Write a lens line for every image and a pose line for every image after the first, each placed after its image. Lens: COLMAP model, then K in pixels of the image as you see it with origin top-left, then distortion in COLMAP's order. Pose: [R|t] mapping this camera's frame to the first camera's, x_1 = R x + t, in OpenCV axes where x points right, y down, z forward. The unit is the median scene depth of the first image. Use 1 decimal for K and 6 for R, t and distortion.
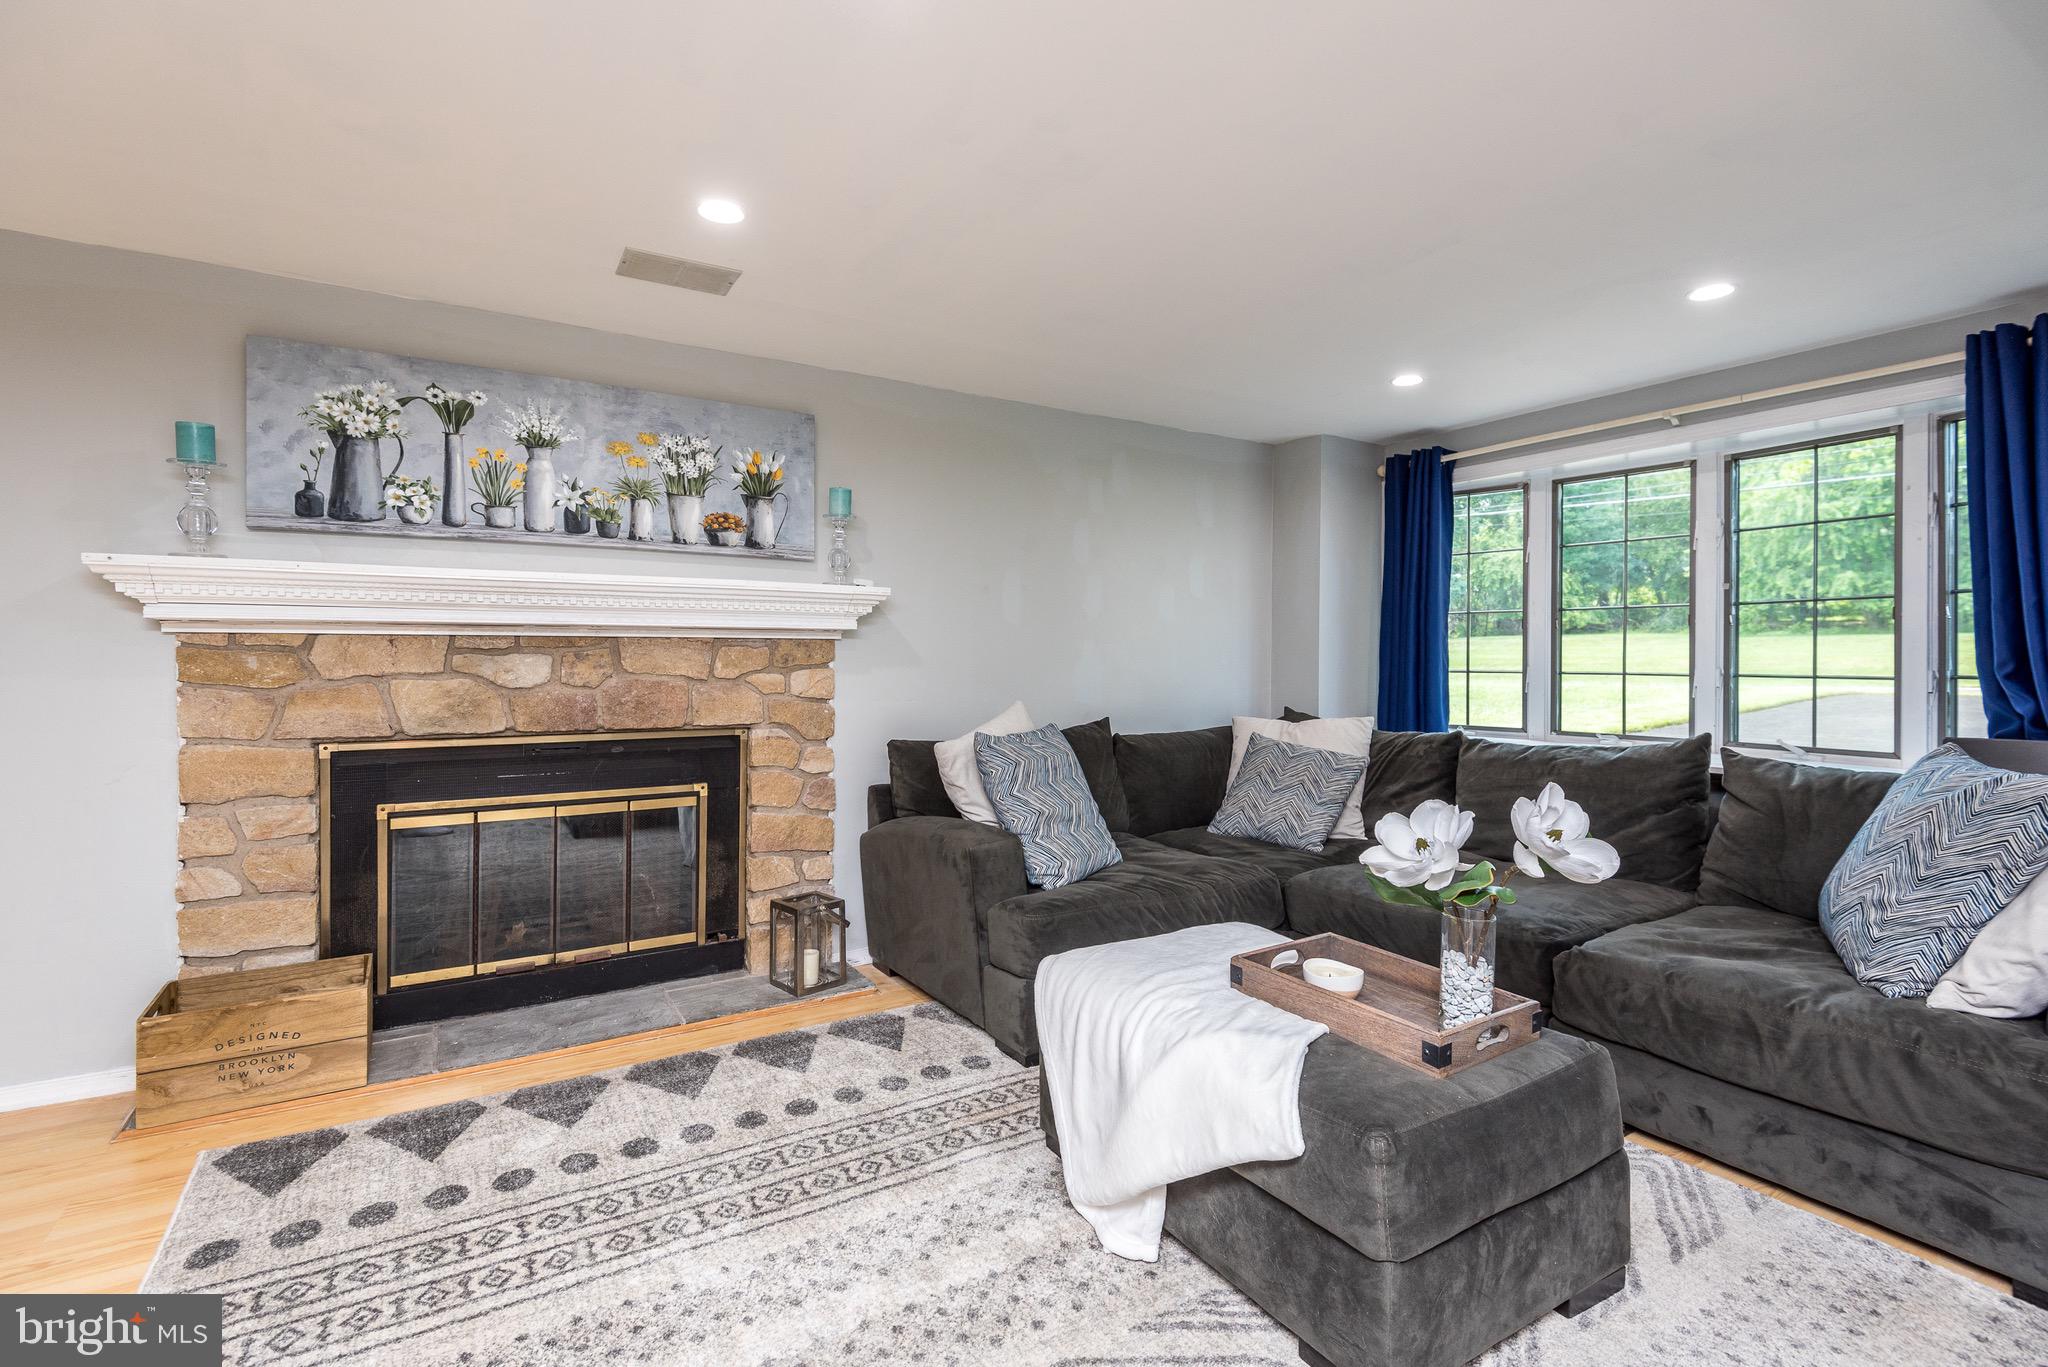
lens RADIAL K [[939.0, 0, 1040.3], [0, 939.0, 668.7], [0, 0, 1]] dist [0.016076, -0.007774]
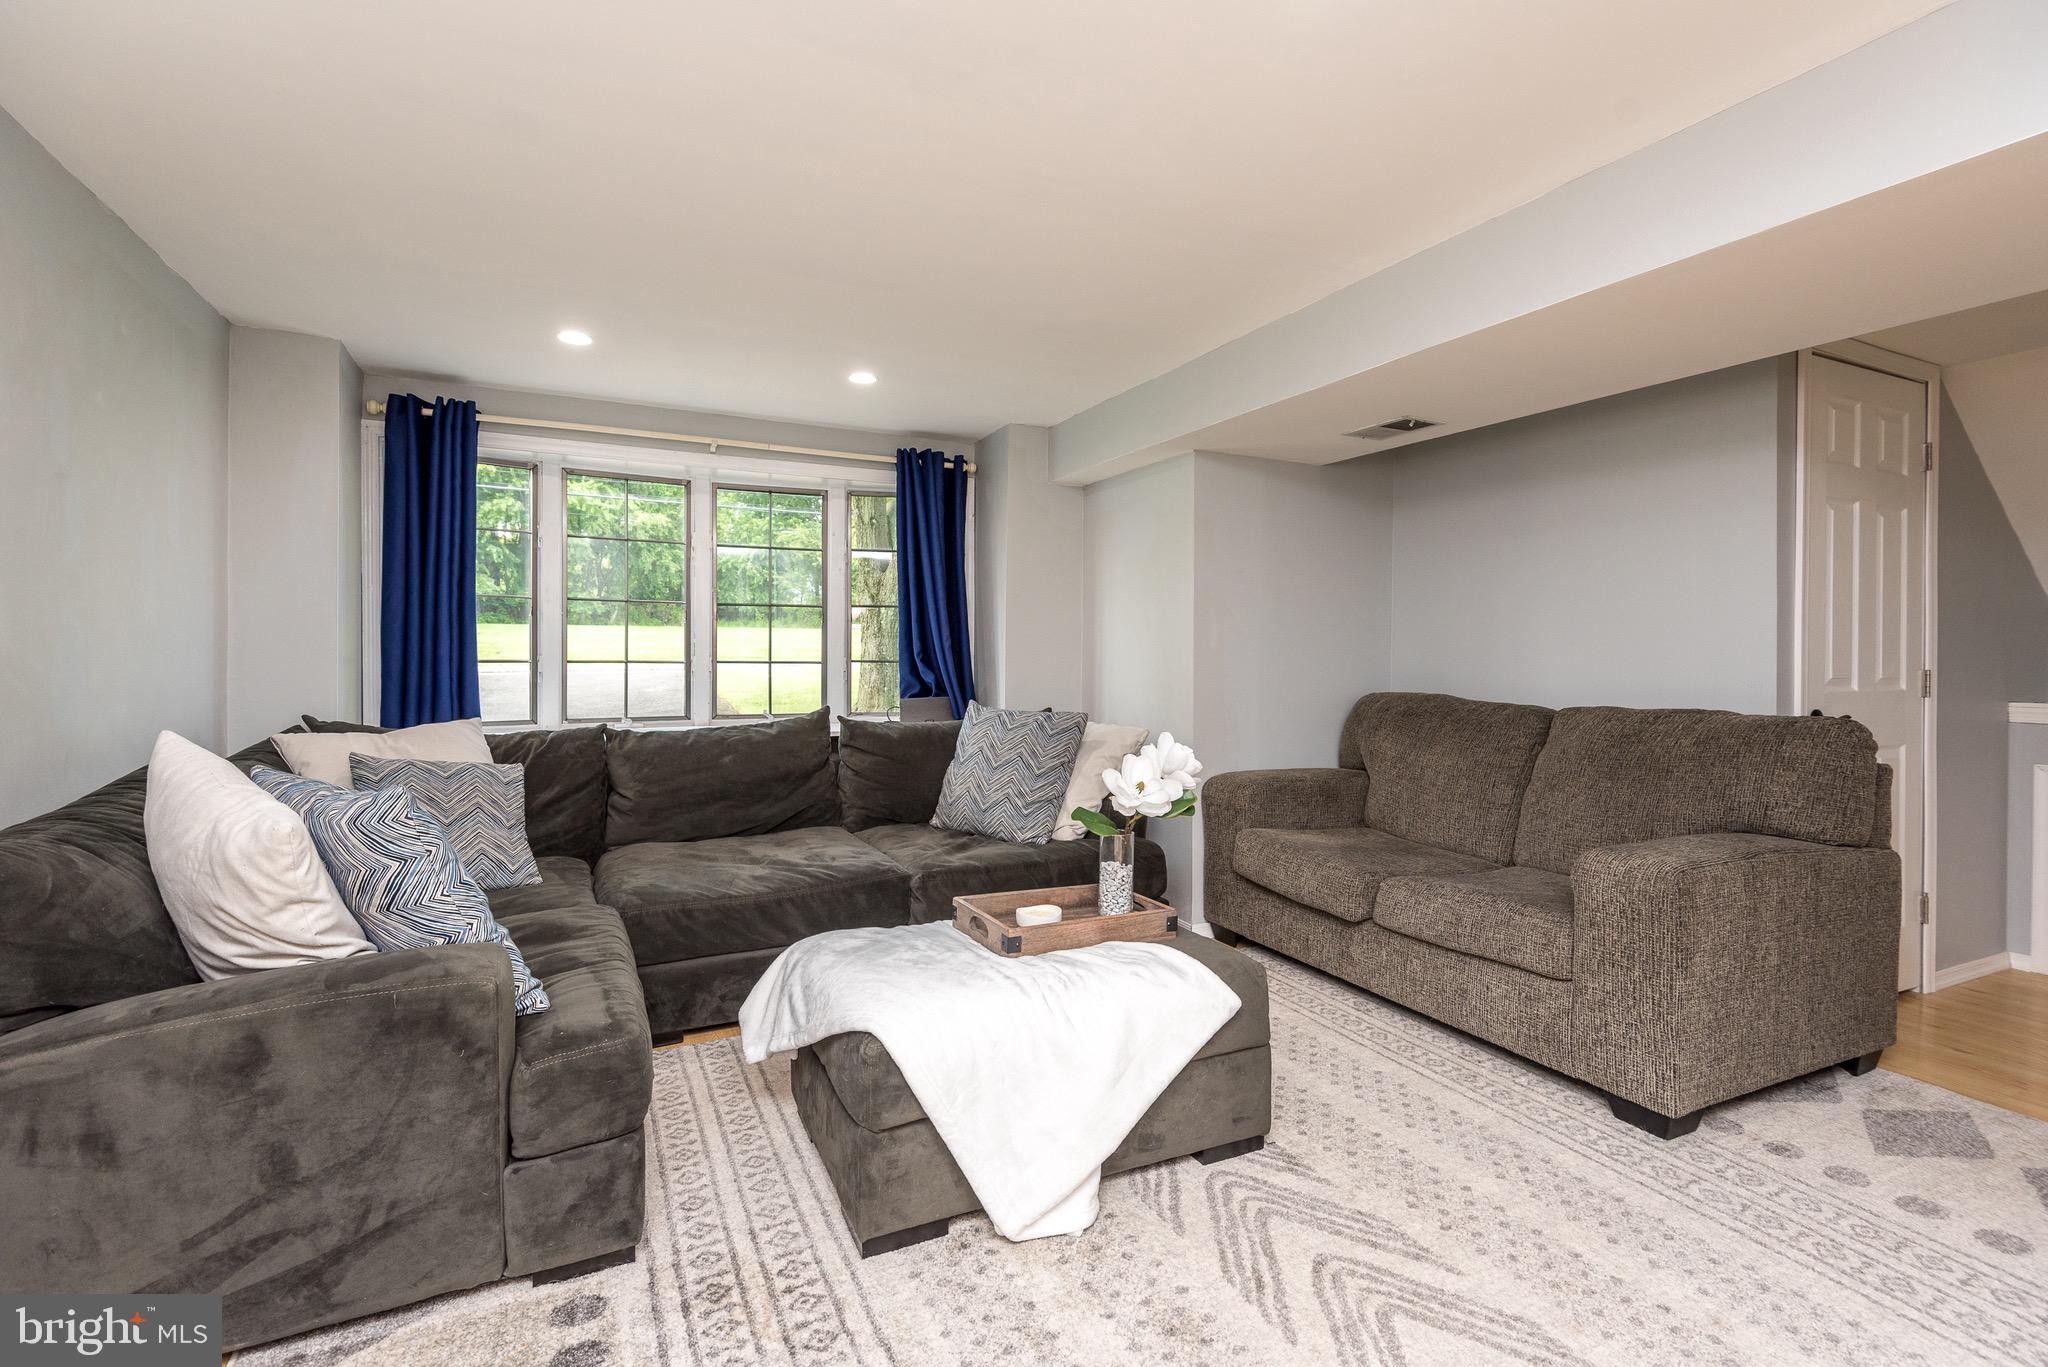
lens RADIAL K [[939.0, 0, 1042.3], [0, 939.0, 665.3], [0, 0, 1]] dist [0.016076, -0.007774]
pose [[0.108104, -0.016196, 0.994008, -0.473303], [0.003916, 0.999866, 0.015866, -0.006300], [-0.994132, 0.002177, 0.108153, 0.469587]]
